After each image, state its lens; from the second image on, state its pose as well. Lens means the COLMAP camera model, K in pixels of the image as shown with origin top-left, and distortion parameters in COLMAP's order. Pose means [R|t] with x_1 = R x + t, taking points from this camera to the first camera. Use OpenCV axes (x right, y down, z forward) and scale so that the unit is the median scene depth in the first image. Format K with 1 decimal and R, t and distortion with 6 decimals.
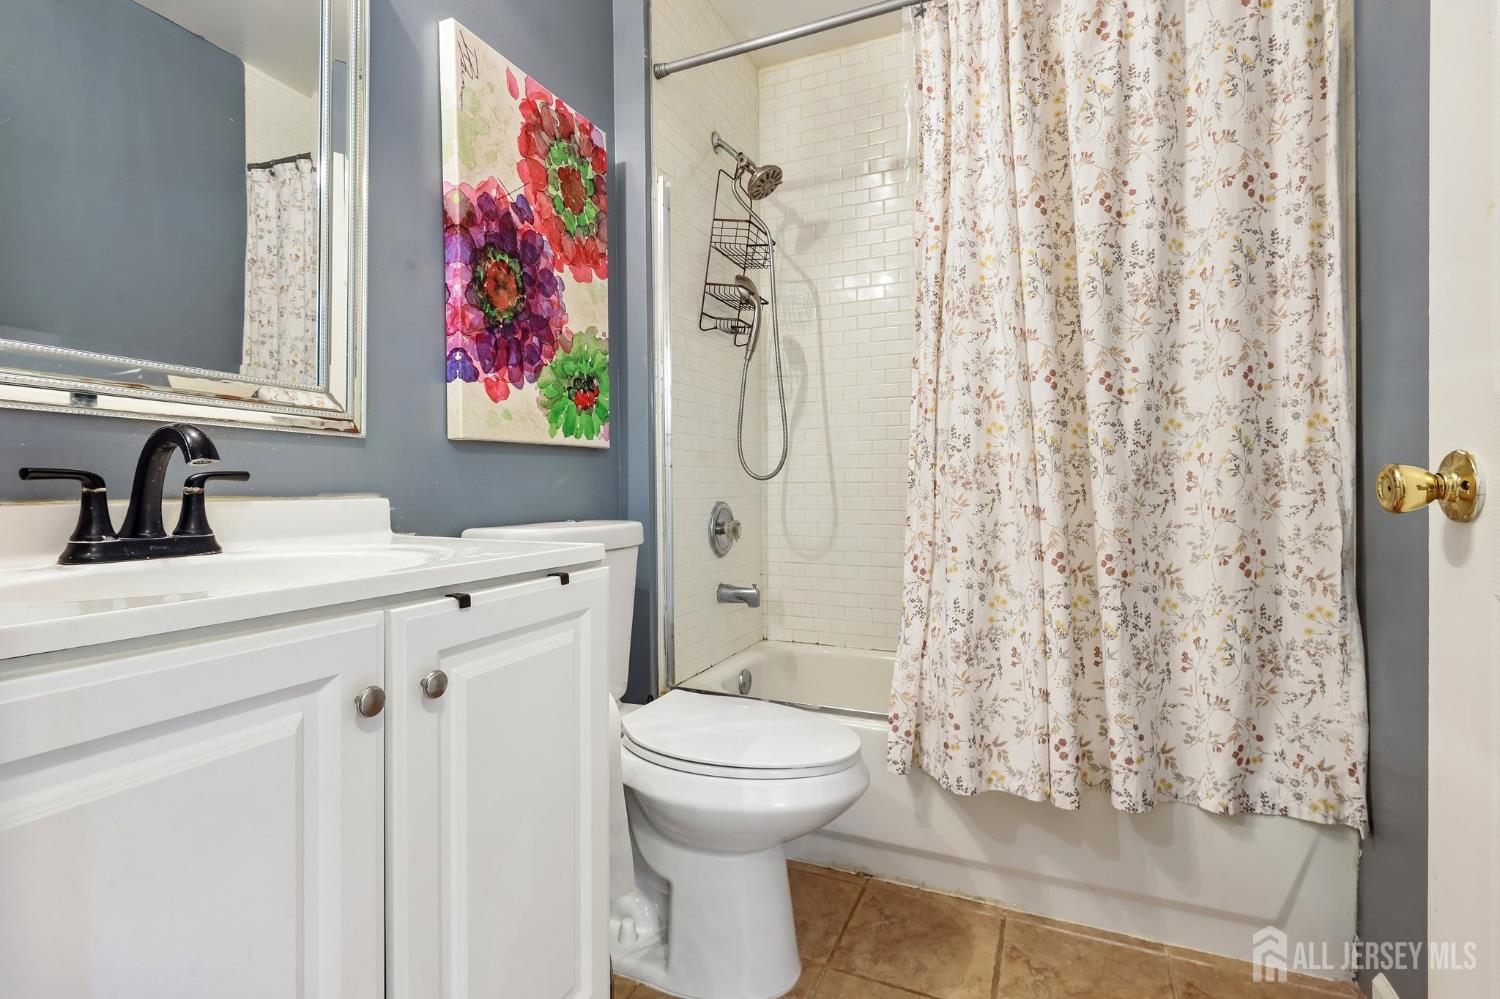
lens RADIAL K [[706.8, 0, 750.1], [0, 706.8, 496.2], [0, 0, 1]] dist [-0.002528, -0.000281]
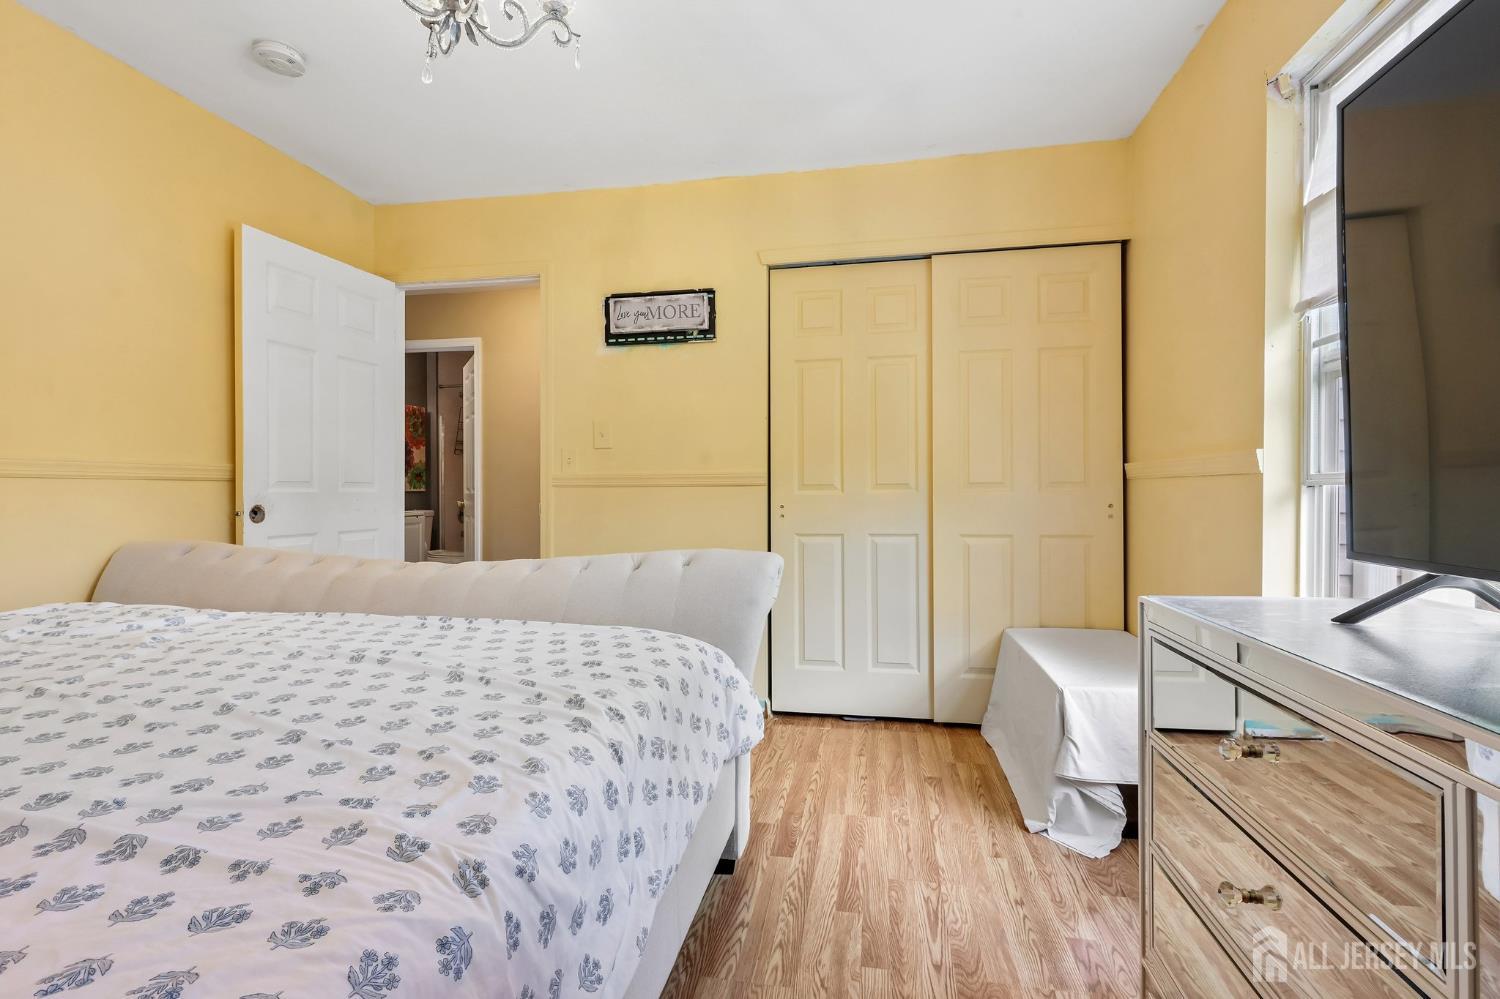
lens RADIAL K [[706.8, 0, 751.1], [0, 706.8, 494.3], [0, 0, 1]] dist [-0.002528, -0.000281]
pose [[0.969814, 0.004088, 0.243811, 0.576540], [-0.004078, 0.999992, -0.000549, -0.058214], [-0.243811, -0.000461, 0.969823, -3.129721]]
